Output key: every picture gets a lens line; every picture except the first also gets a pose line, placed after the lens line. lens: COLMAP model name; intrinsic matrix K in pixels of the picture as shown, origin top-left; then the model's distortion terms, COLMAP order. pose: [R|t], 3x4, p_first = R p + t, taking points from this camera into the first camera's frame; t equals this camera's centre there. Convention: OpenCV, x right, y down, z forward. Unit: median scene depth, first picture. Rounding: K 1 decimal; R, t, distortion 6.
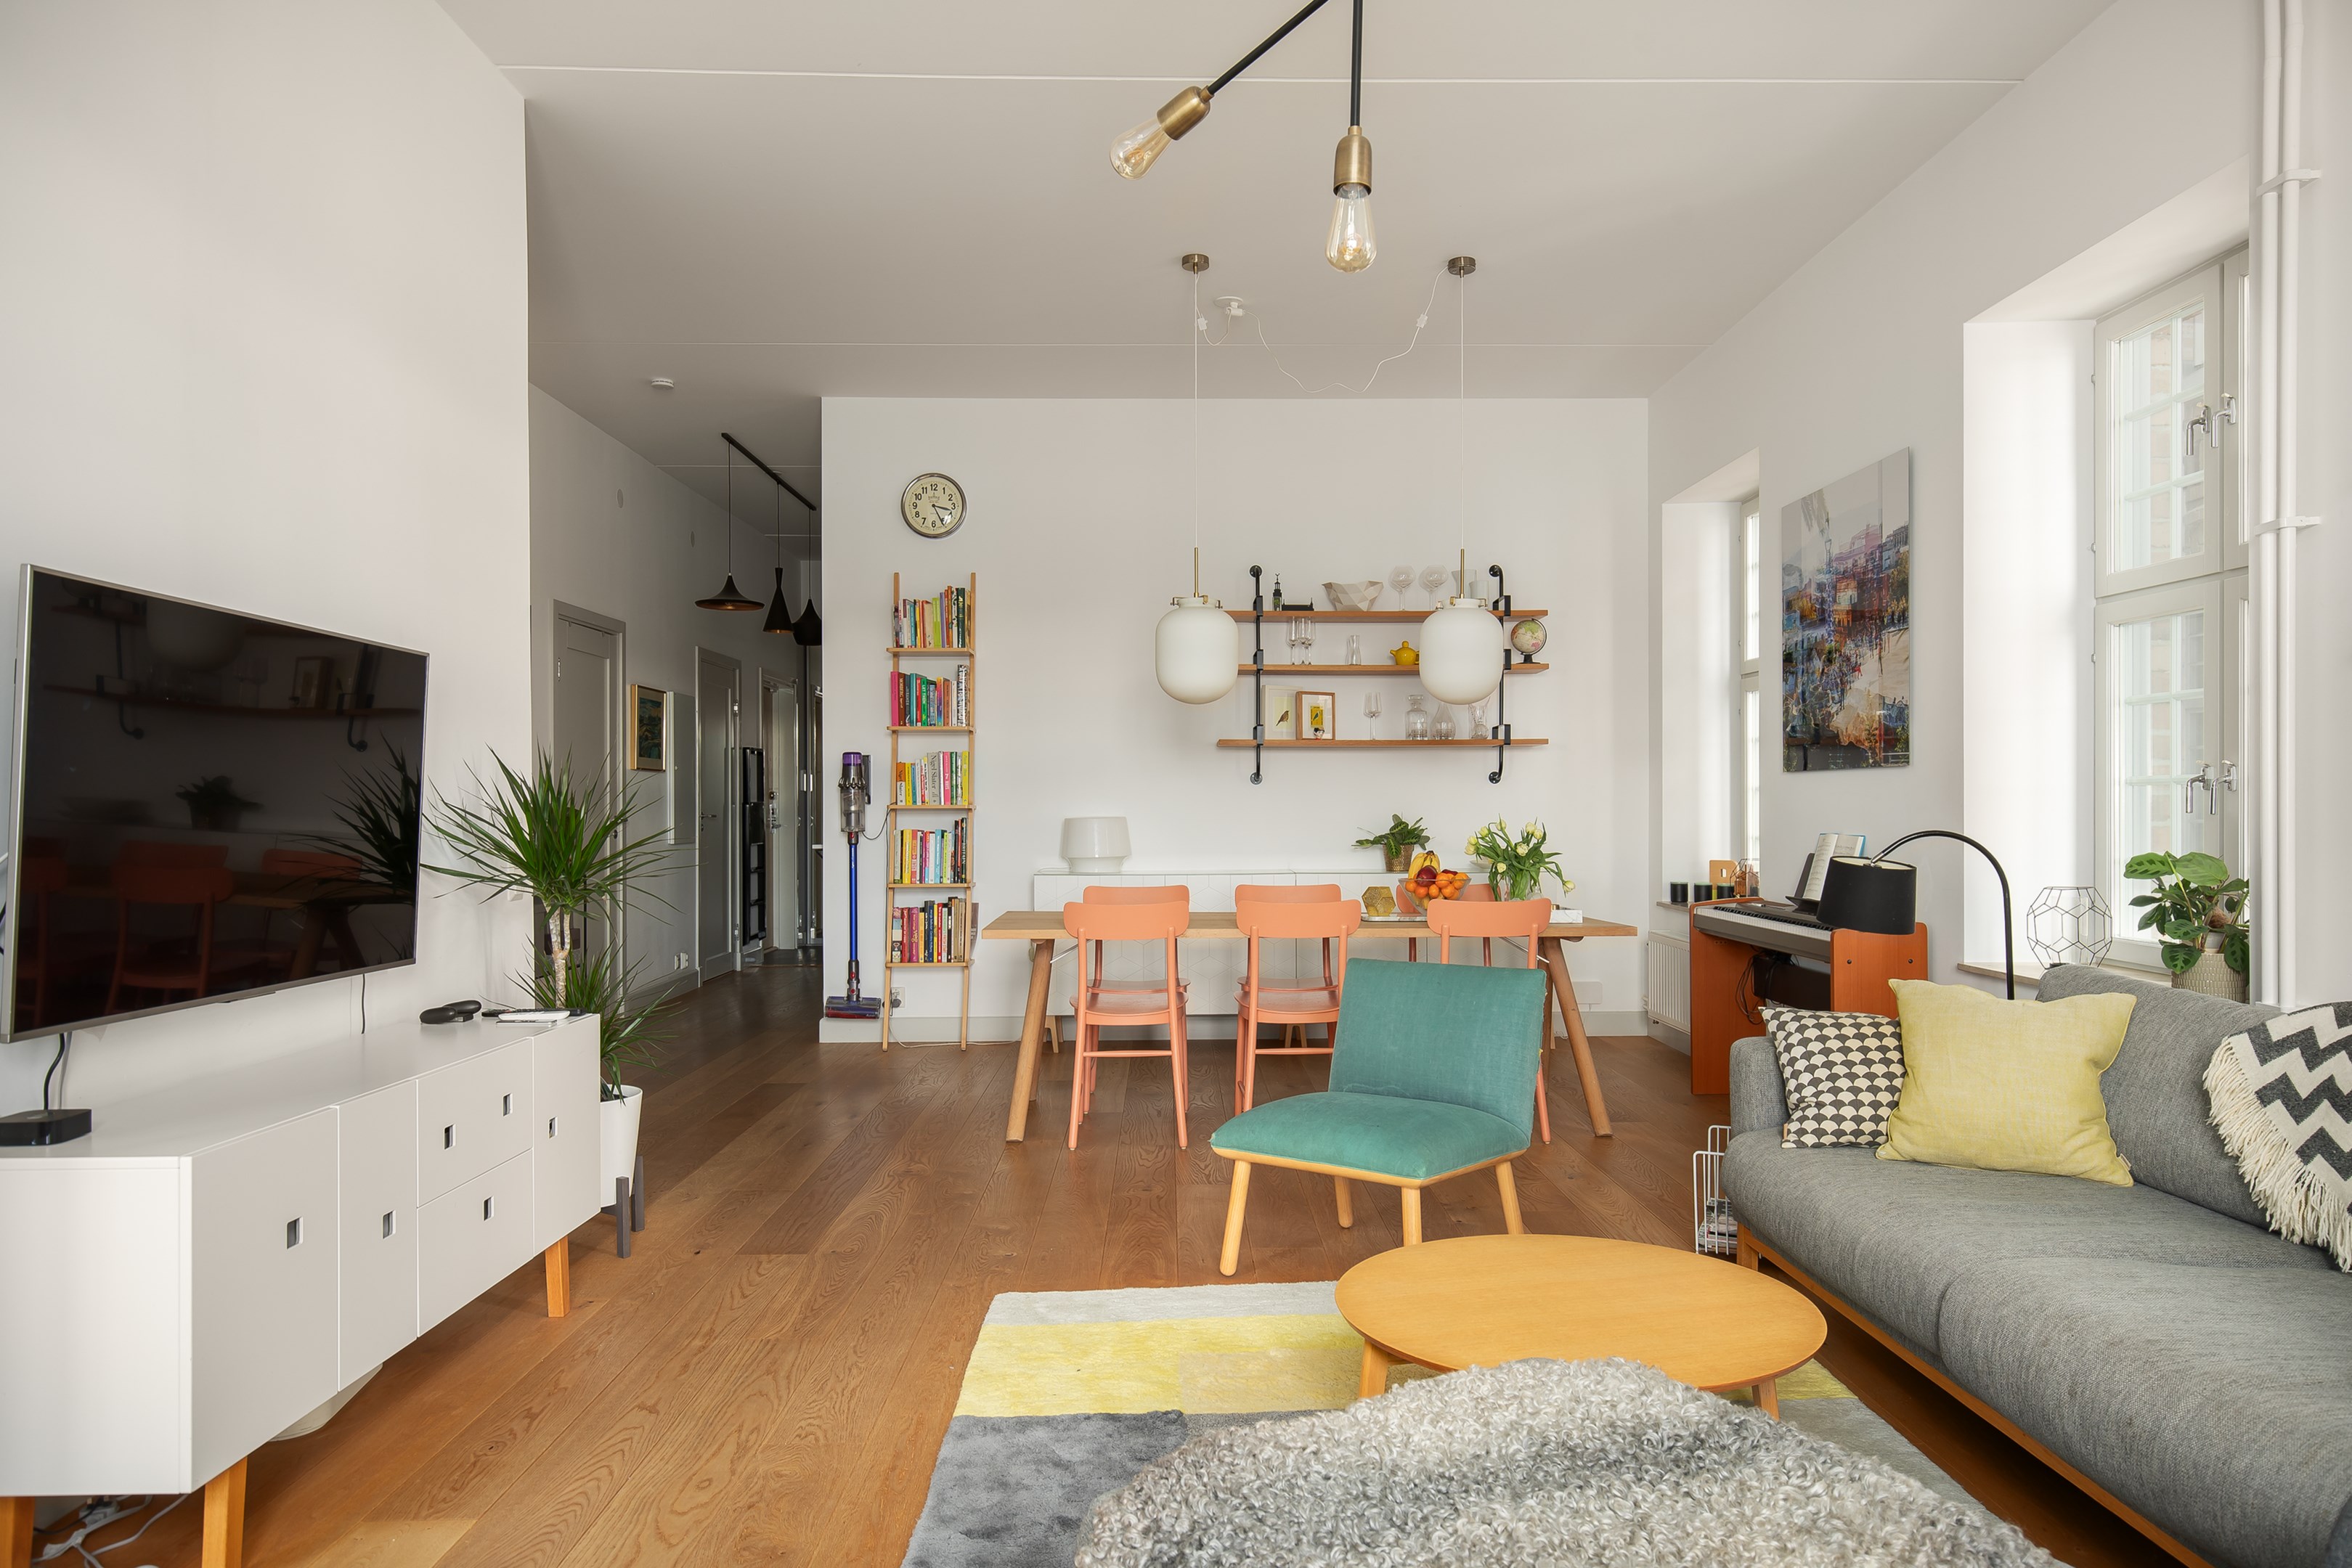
lens RADIAL K [[1541.0, 0, 1181.5], [0, 1541.0, 796.4], [0, 0, 1]] dist [-0.001131, -0.000316]
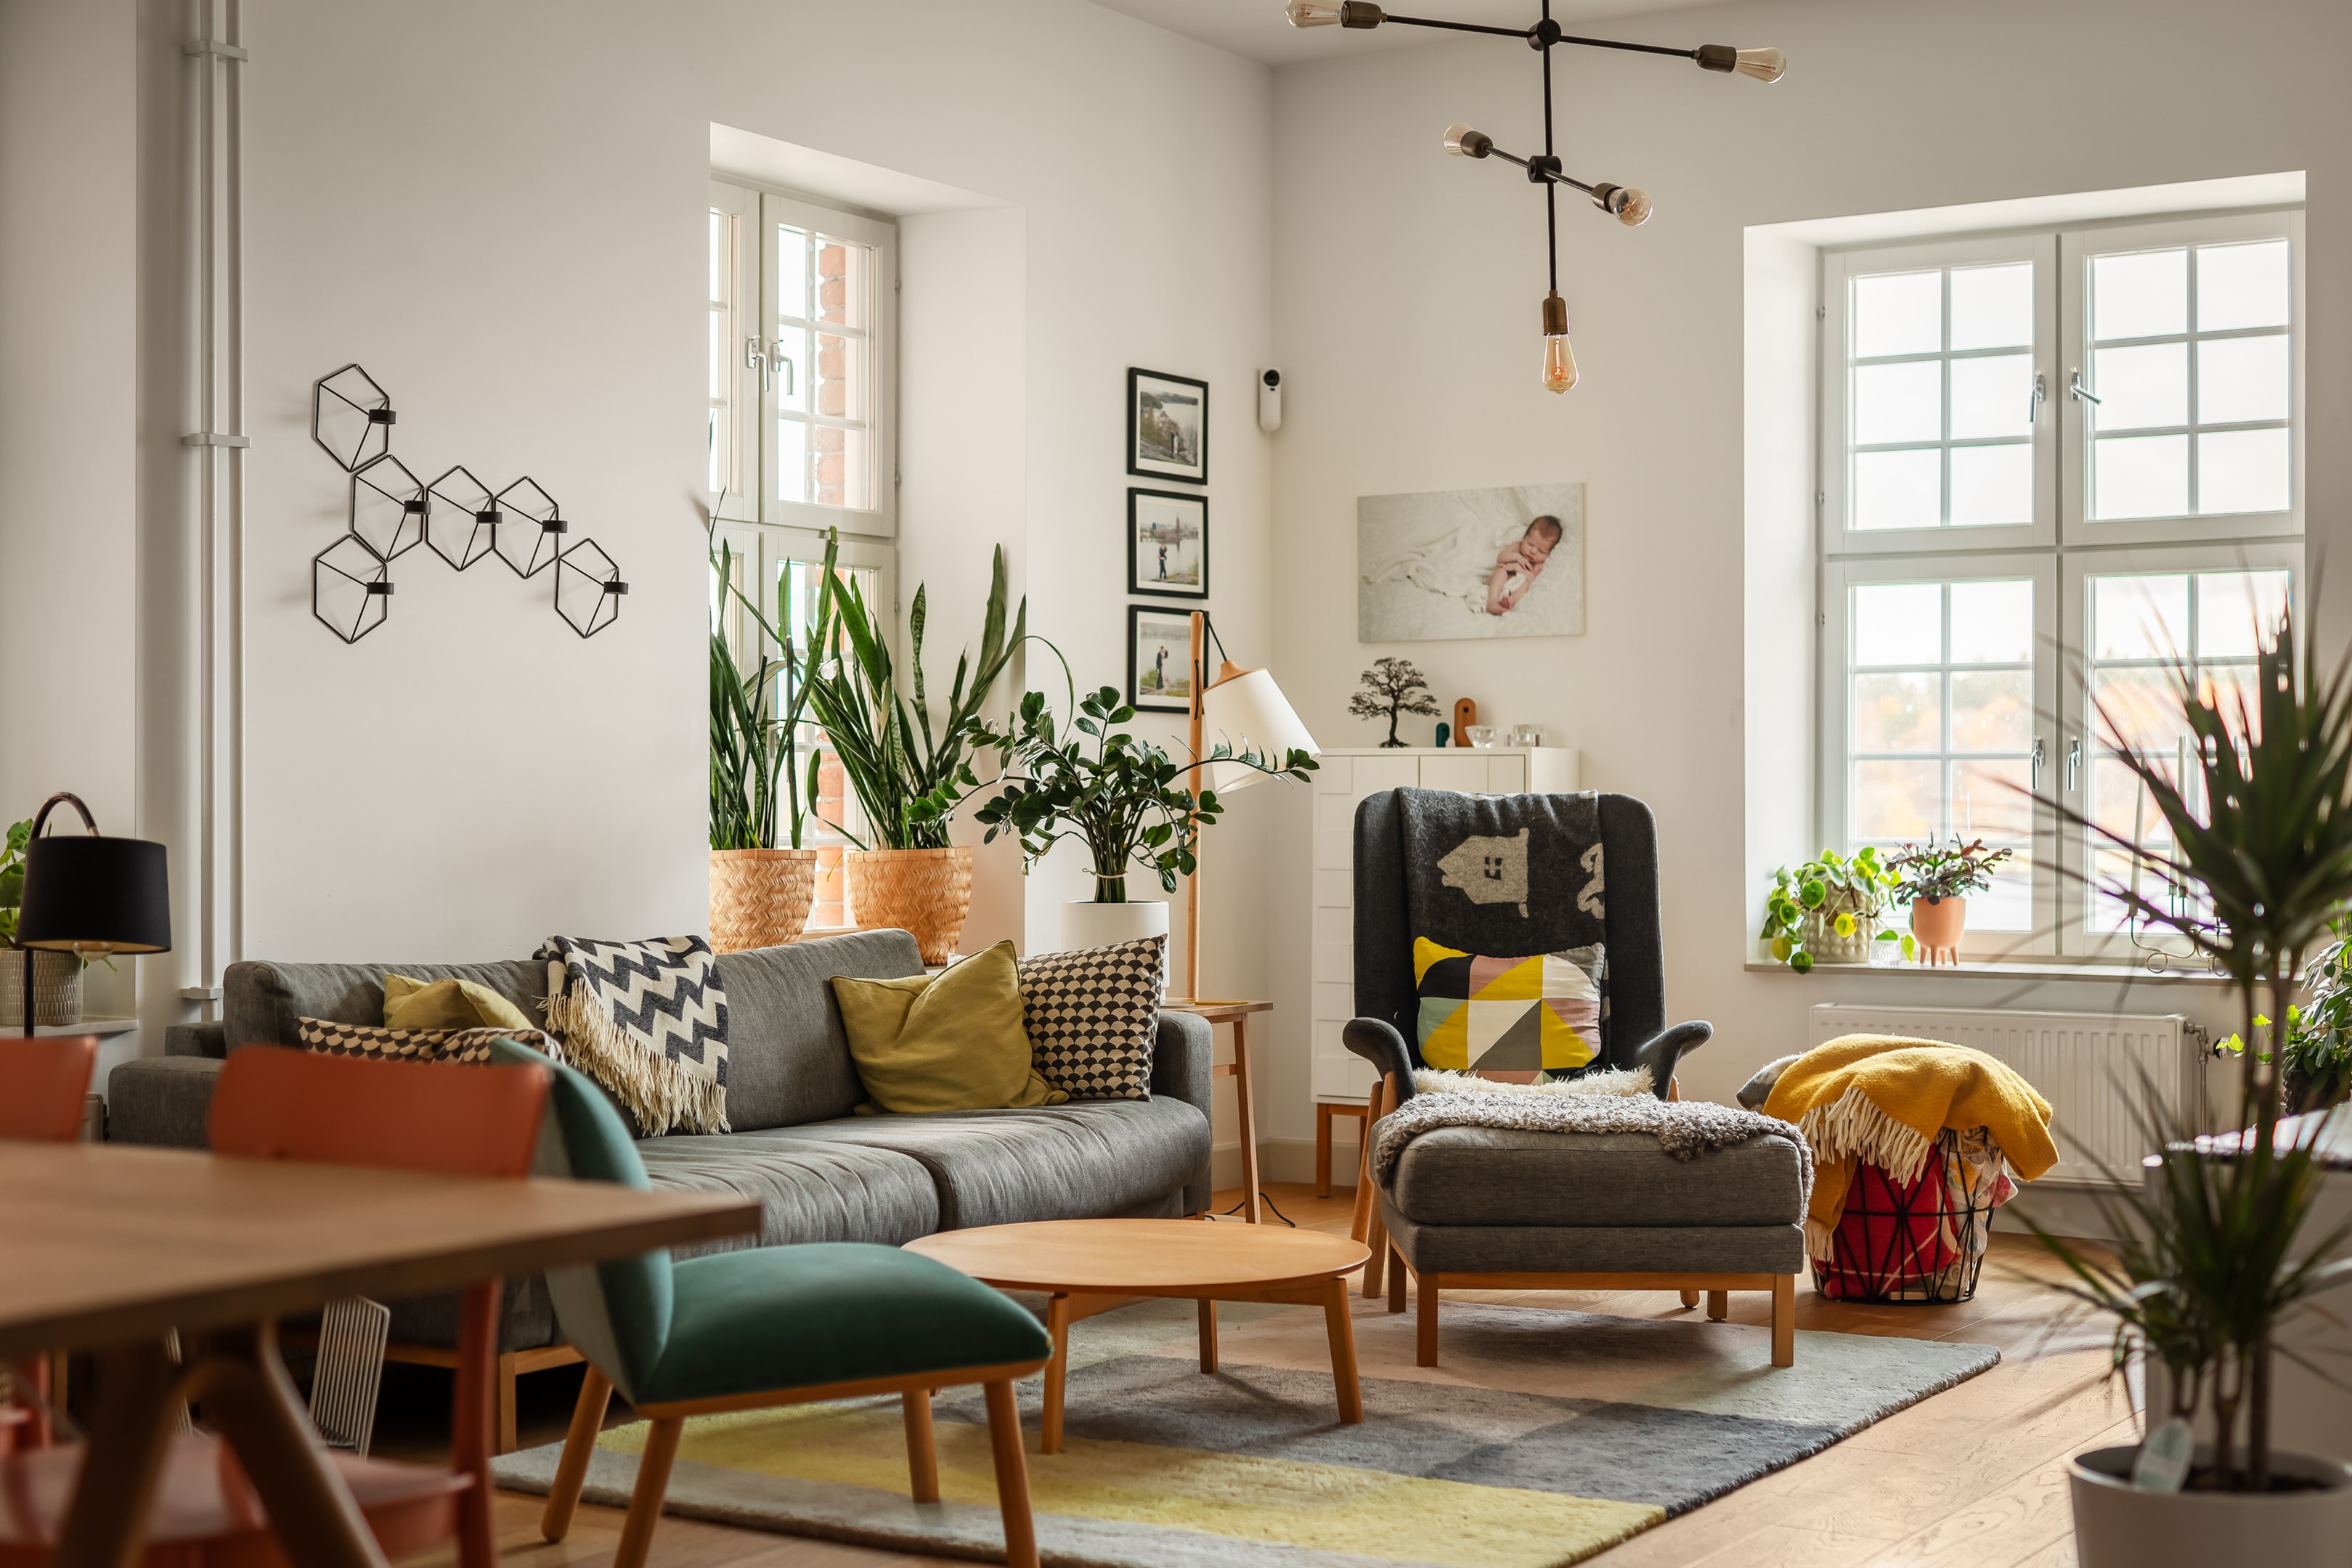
lens RADIAL K [[3268.1, 0, 1186.9], [0, 3268.1, 788.3], [0, 0, 1]] dist [-0.024168, 0.094128]
pose [[-0.836698, 0.005338, 0.547639, -0.333157], [-0.000165, 0.999950, -0.009998, 0.017943], [-0.547665, -0.008456, -0.836655, 0.986623]]
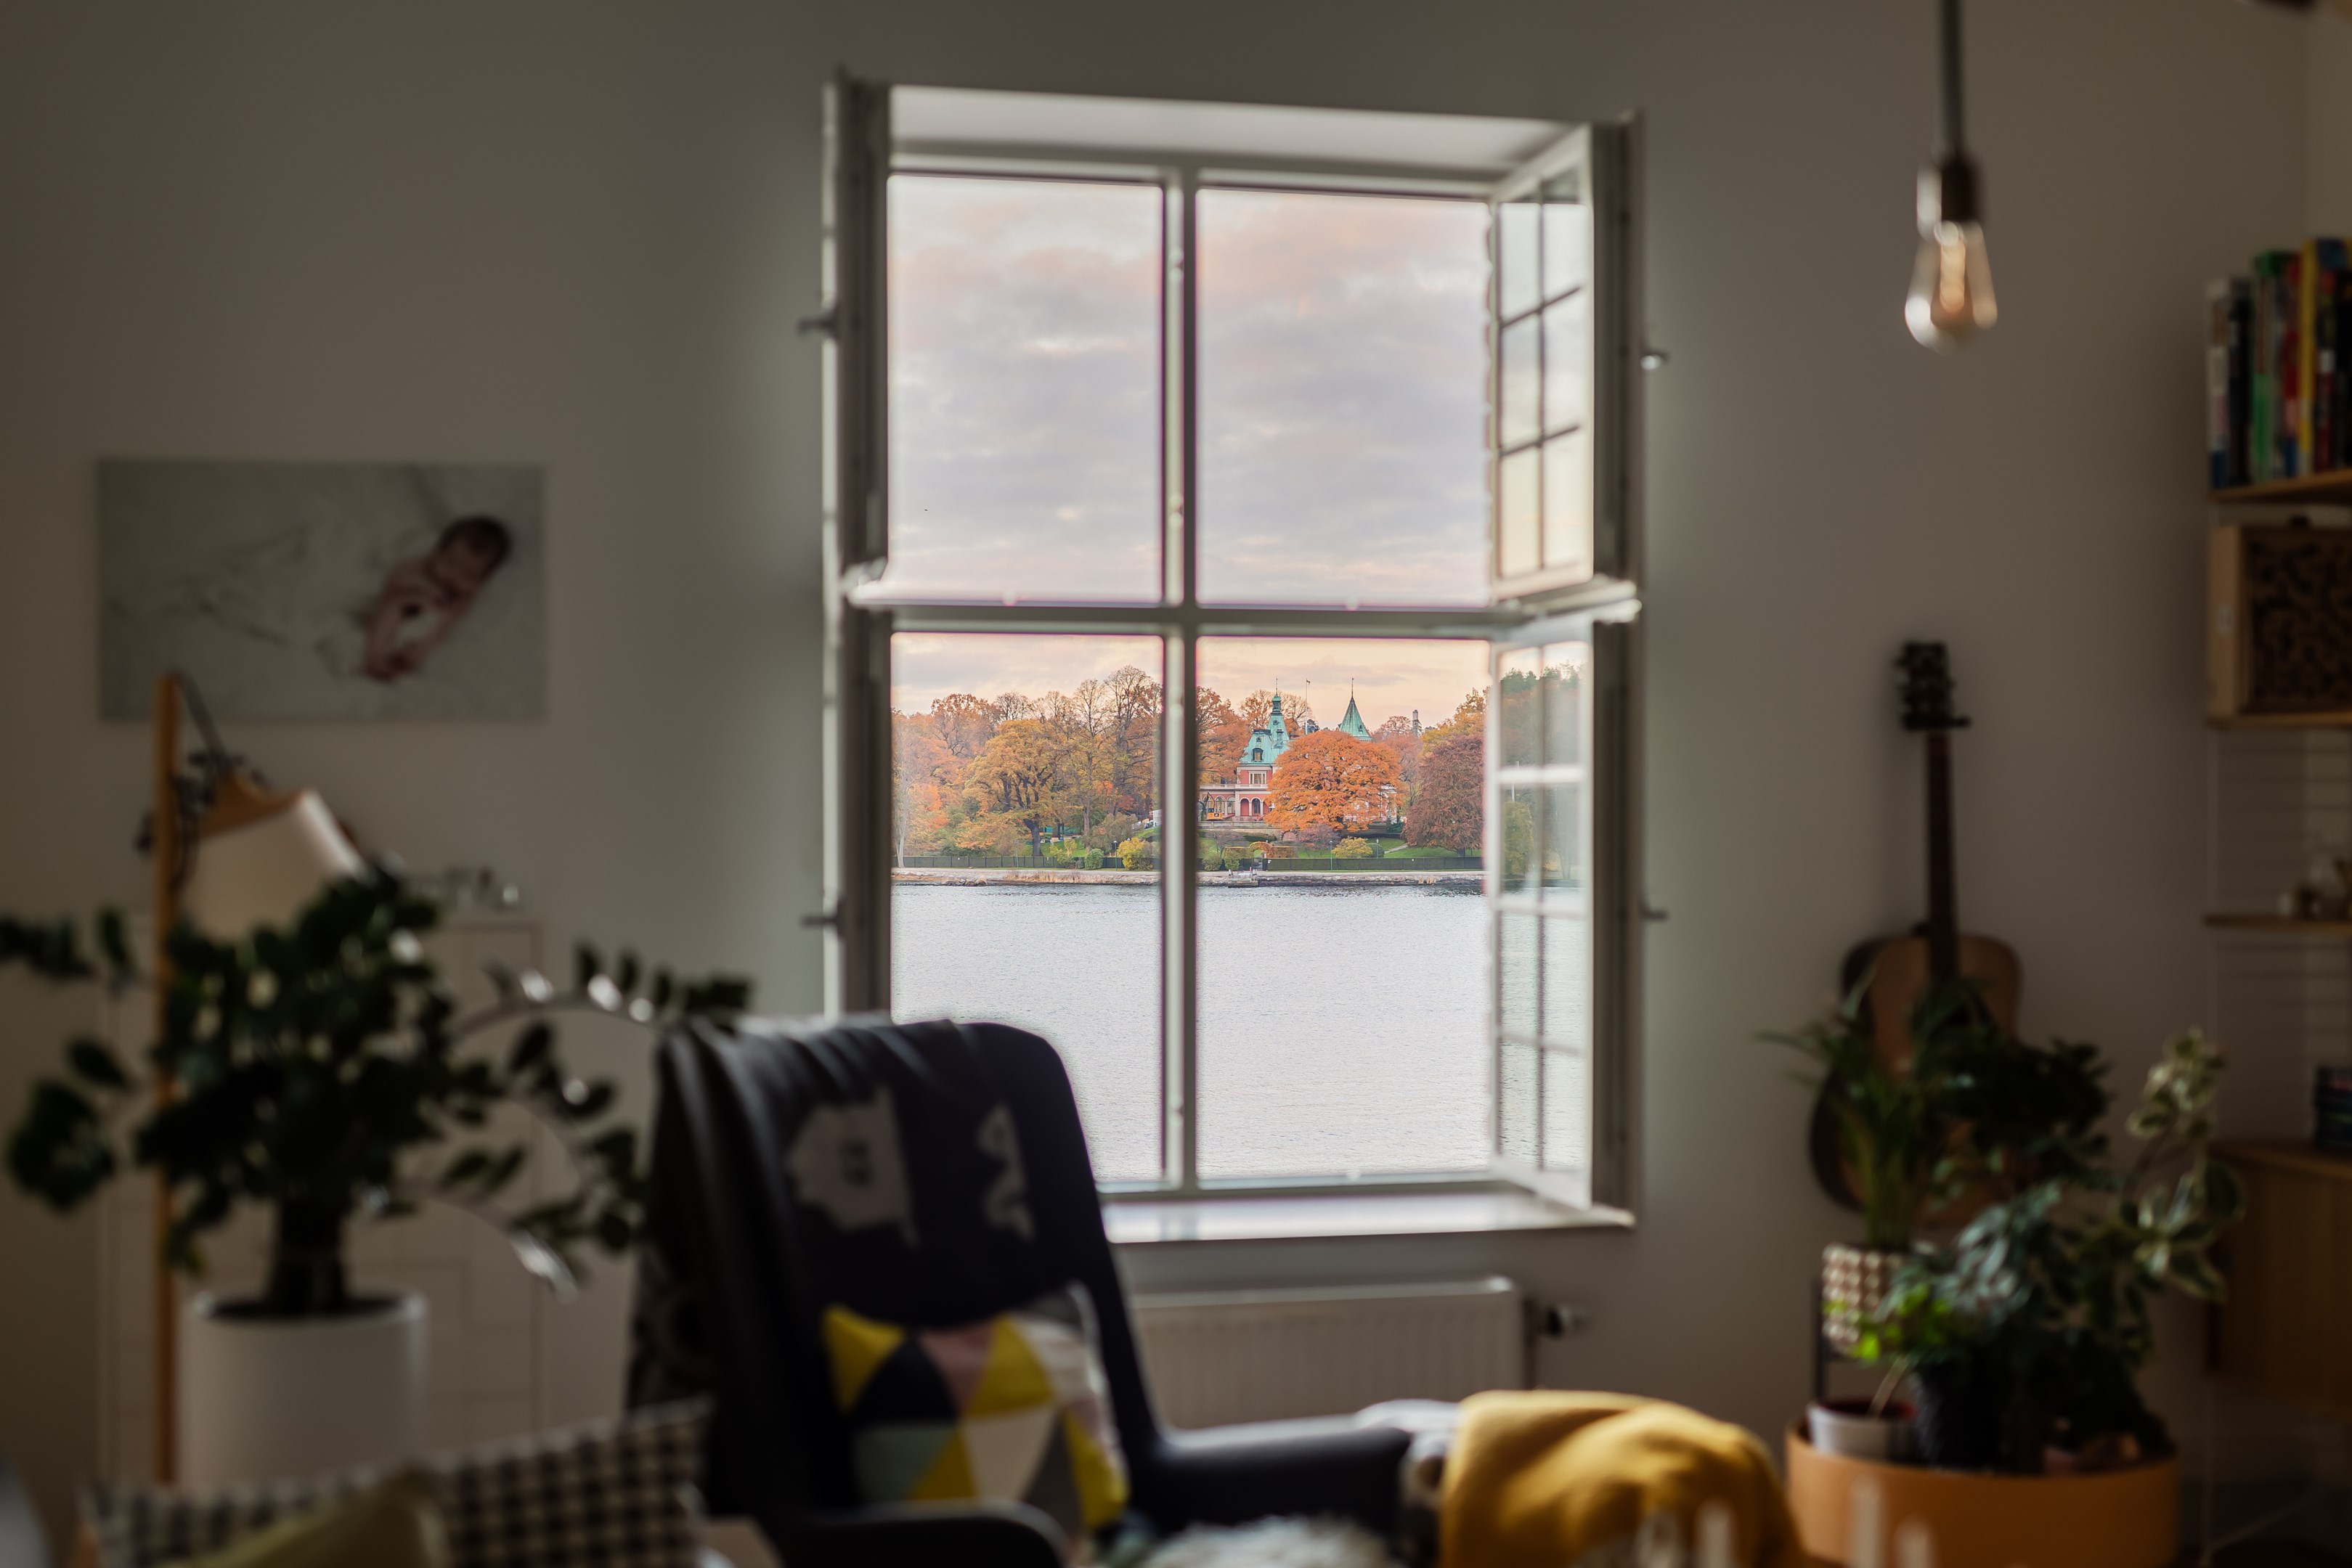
lens RADIAL K [[3268.1, 0, 1186.9], [0, 3268.1, 788.3], [0, 0, 1]] dist [-0.024168, 0.094128]
pose [[-0.972641, 0.003688, -0.232284, 0.223176], [0.005537, 0.999958, -0.007307, -0.028177], [0.232247, -0.008393, -0.972621, 0.646350]]
